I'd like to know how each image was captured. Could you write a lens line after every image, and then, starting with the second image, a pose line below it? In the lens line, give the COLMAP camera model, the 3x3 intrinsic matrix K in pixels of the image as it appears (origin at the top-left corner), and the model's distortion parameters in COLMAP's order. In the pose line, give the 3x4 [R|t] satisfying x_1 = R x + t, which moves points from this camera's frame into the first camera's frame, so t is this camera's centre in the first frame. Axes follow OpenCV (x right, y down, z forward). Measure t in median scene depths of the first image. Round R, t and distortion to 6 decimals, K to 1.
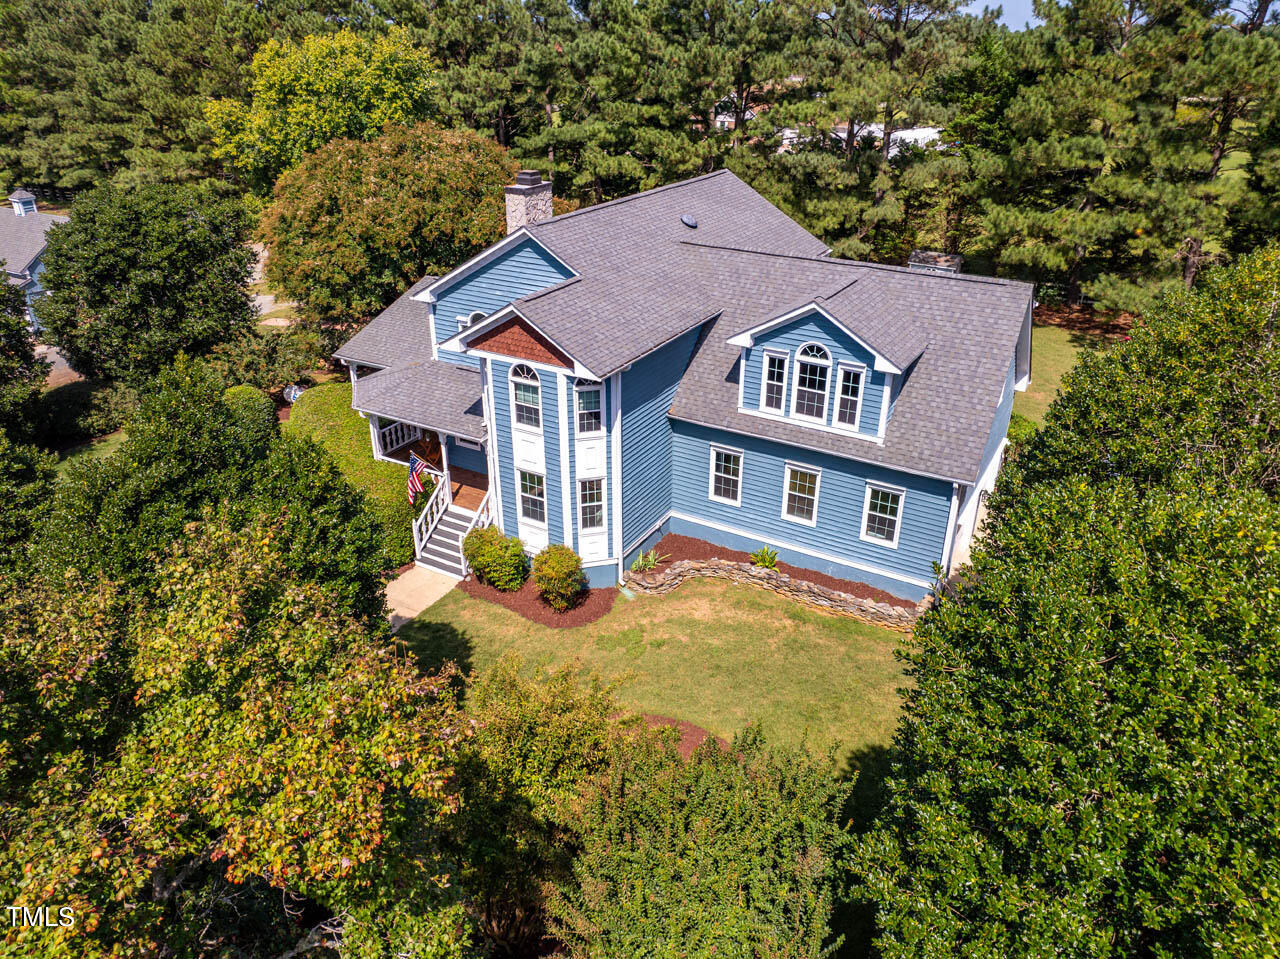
lens RADIAL K [[890.5, 0, 640.0], [0, 890.5, 479.5], [0, 0, 1]] dist [-0.031486, 0.004346]
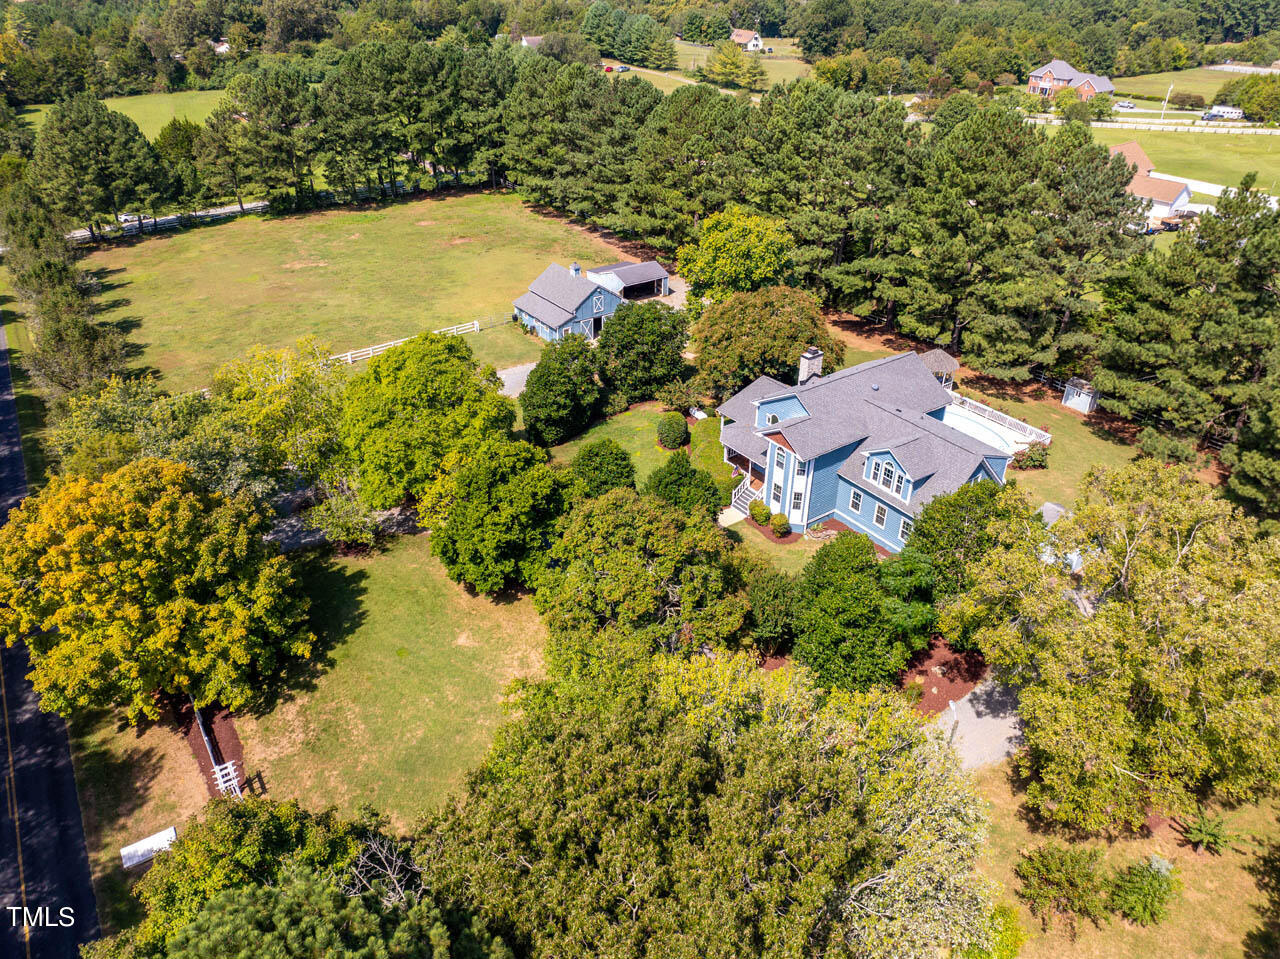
lens RADIAL K [[890.5, 0, 640.0], [0, 890.5, 479.5], [0, 0, 1]] dist [-0.031486, 0.004346]
pose [[0.911086, 0.217856, -0.349943, 0.400197], [-0.189532, 0.975269, 0.113699, -0.229528], [0.366059, -0.037264, 0.929845, -1.517732]]
